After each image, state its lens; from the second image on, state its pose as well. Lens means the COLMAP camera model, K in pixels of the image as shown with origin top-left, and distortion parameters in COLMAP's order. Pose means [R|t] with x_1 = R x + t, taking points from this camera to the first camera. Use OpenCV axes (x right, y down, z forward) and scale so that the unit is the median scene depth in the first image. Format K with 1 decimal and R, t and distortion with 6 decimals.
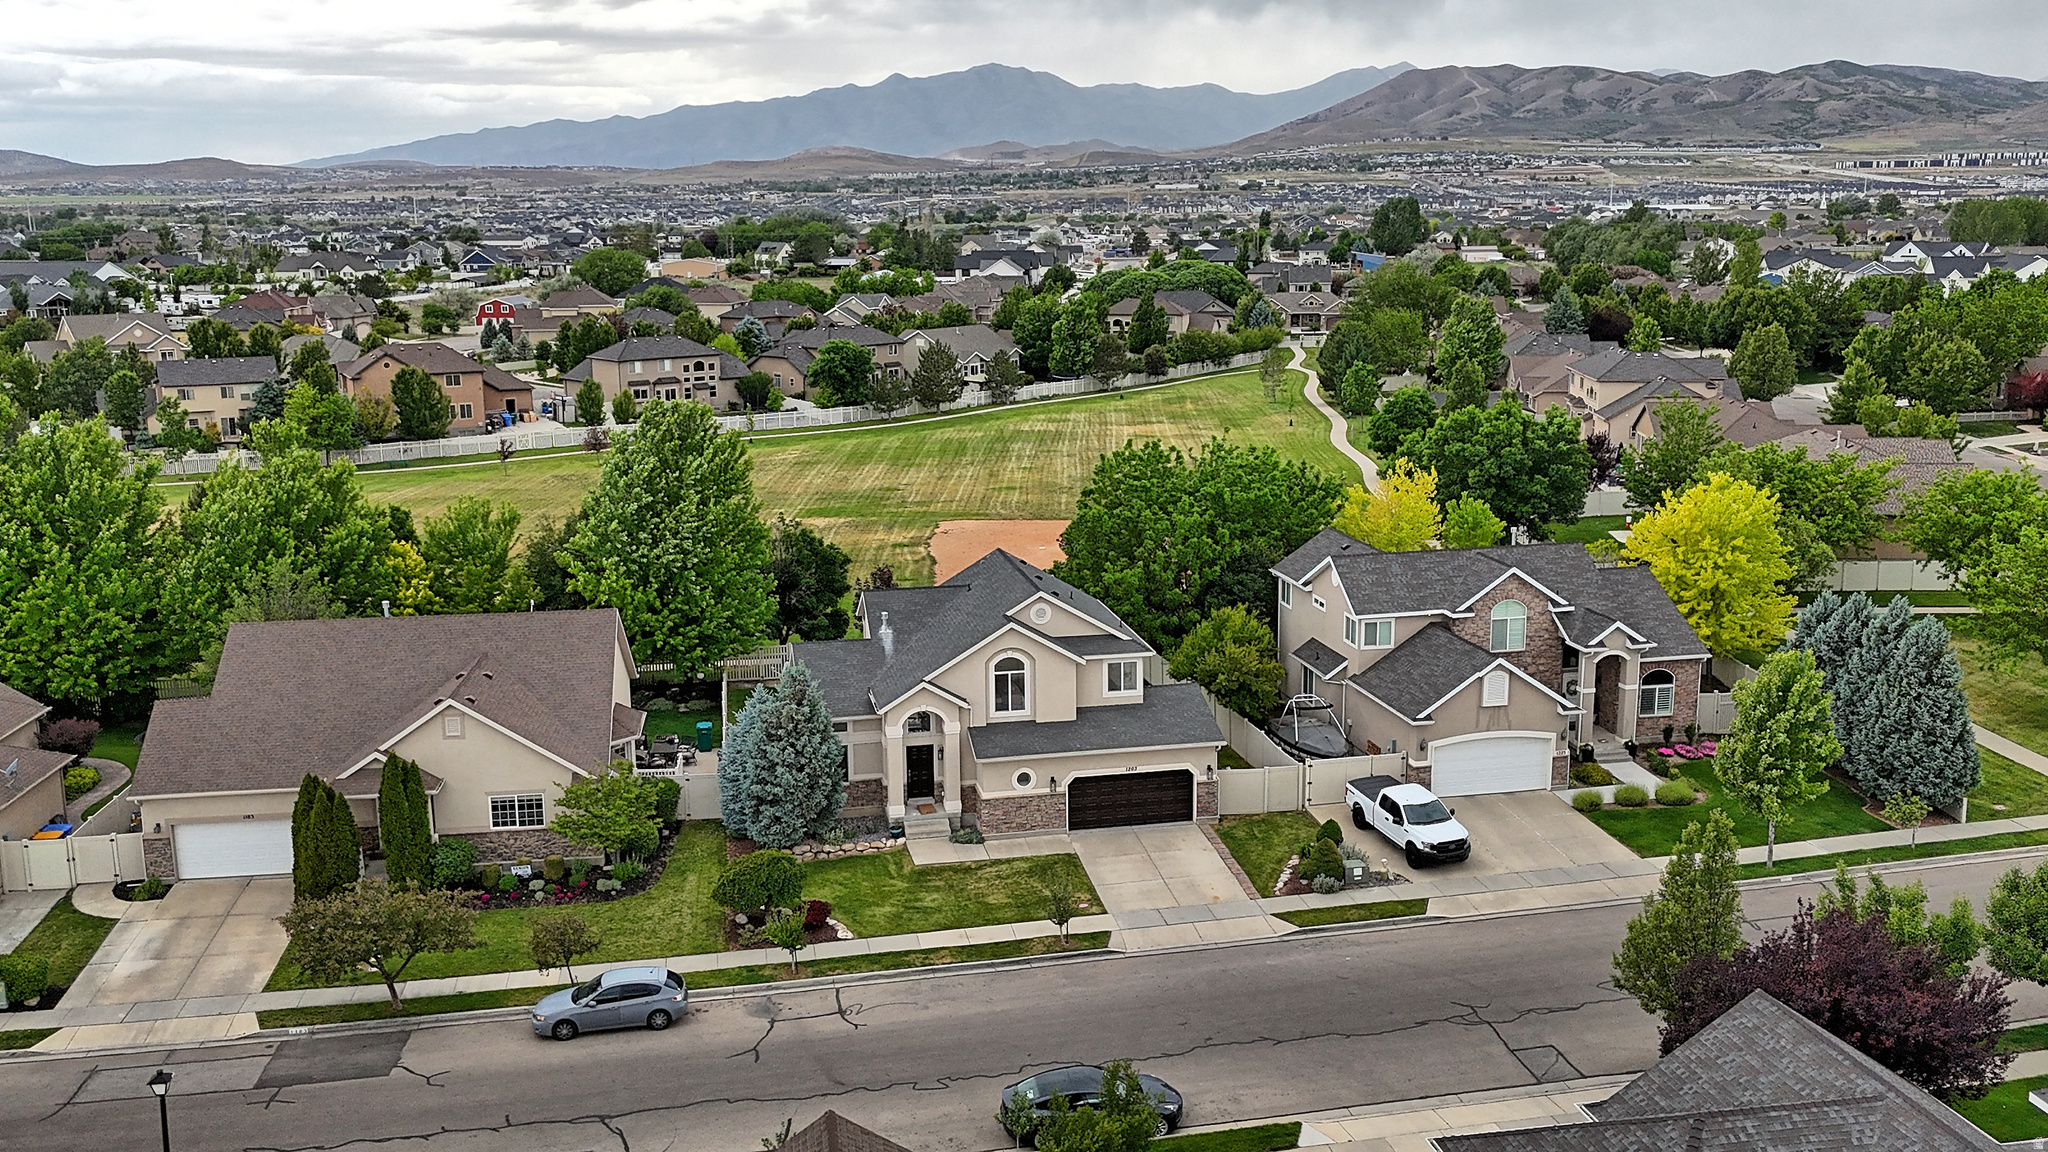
lens RADIAL K [[1516.4, 0, 1024.0], [0, 1516.4, 576.0], [0, 0, 1]] dist [0.118284, -0.099471]
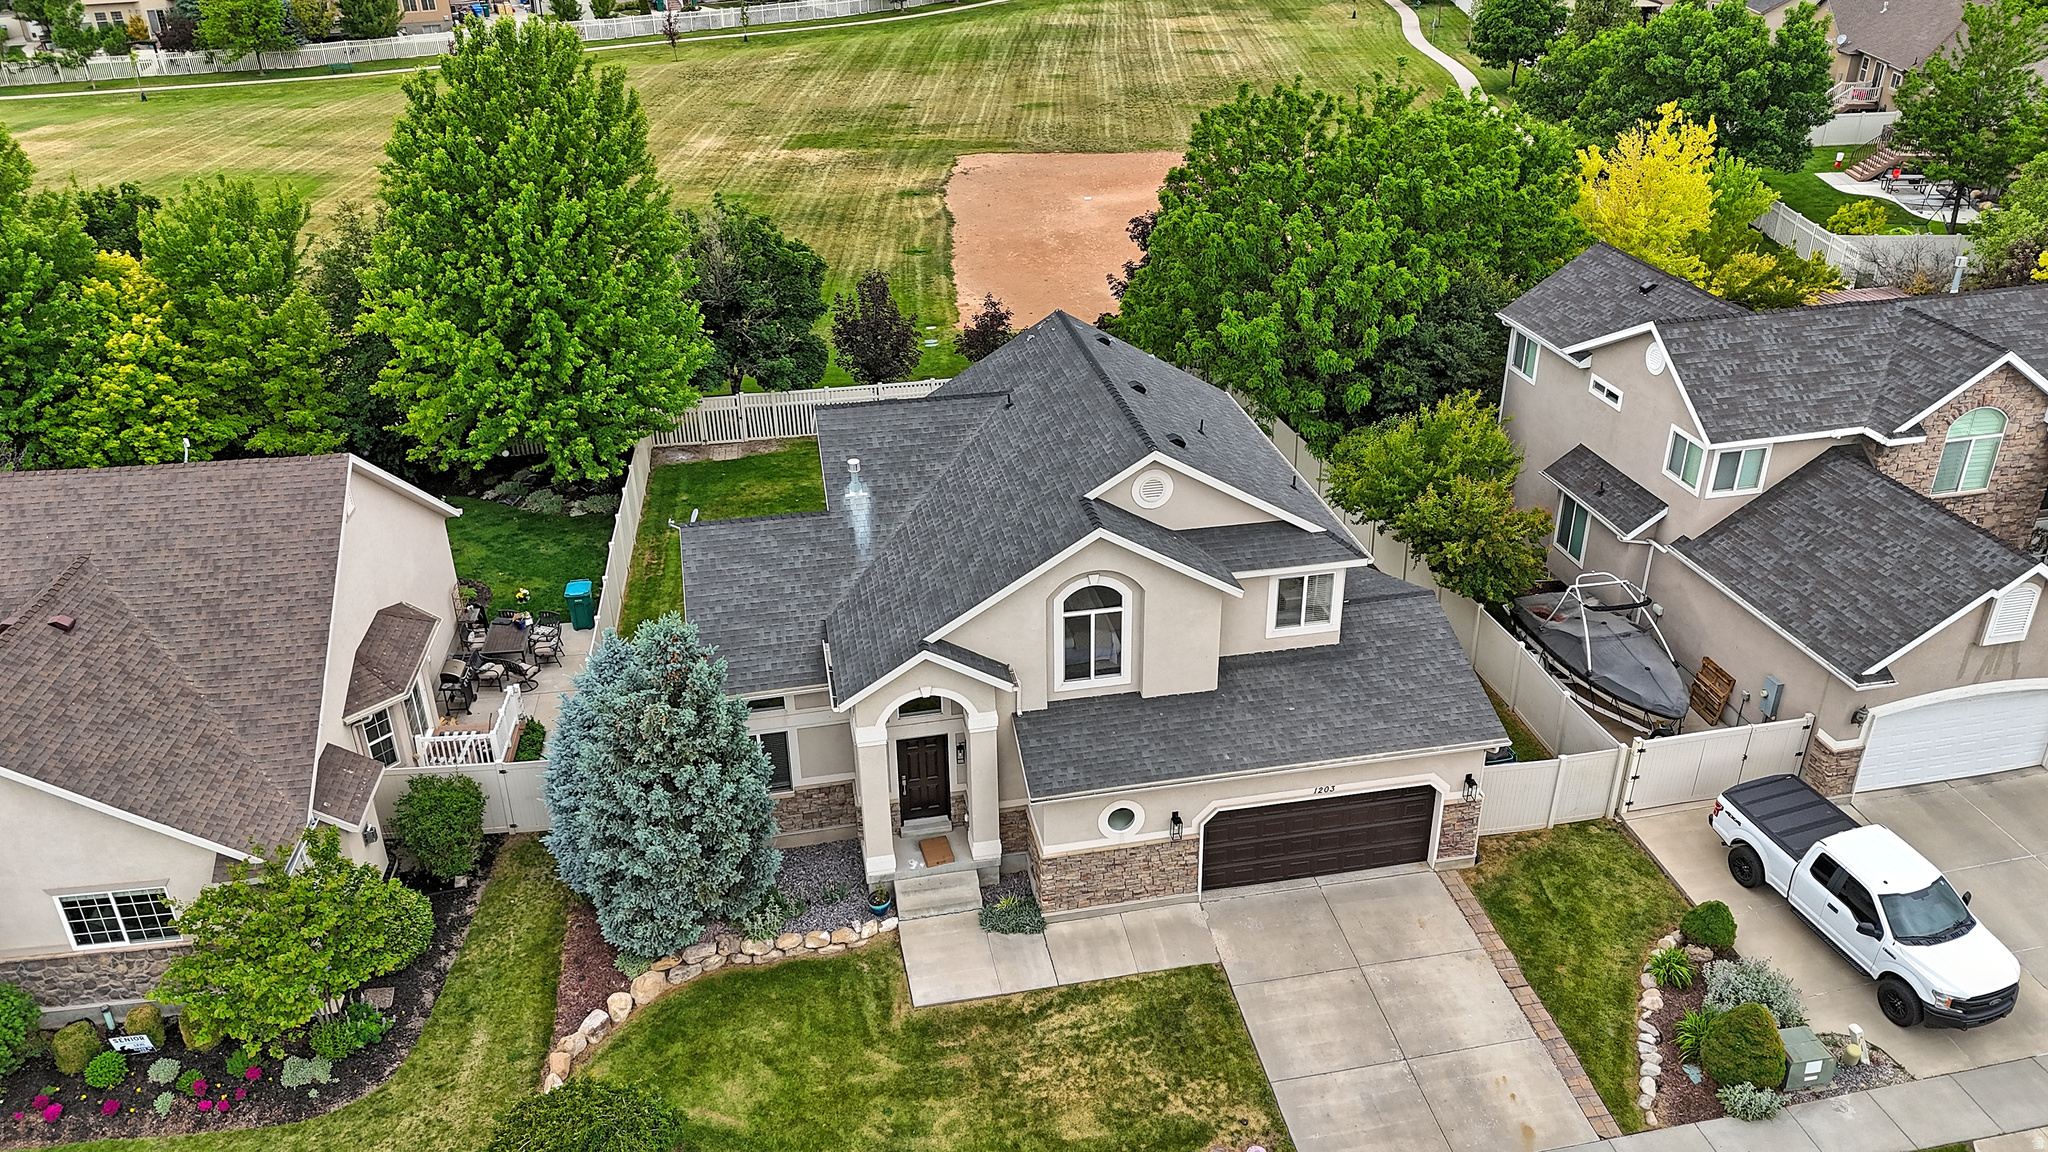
lens RADIAL K [[1492.4, 0, 1032.0], [0, 1492.4, 572.9], [0, 0, 1]] dist [0.078550, -0.064541]
pose [[0.999954, 0.001163, -0.009545, -0.025040], [0.001302, 0.967142, 0.254233, -0.075696], [0.009527, -0.254234, 0.967096, 0.507012]]
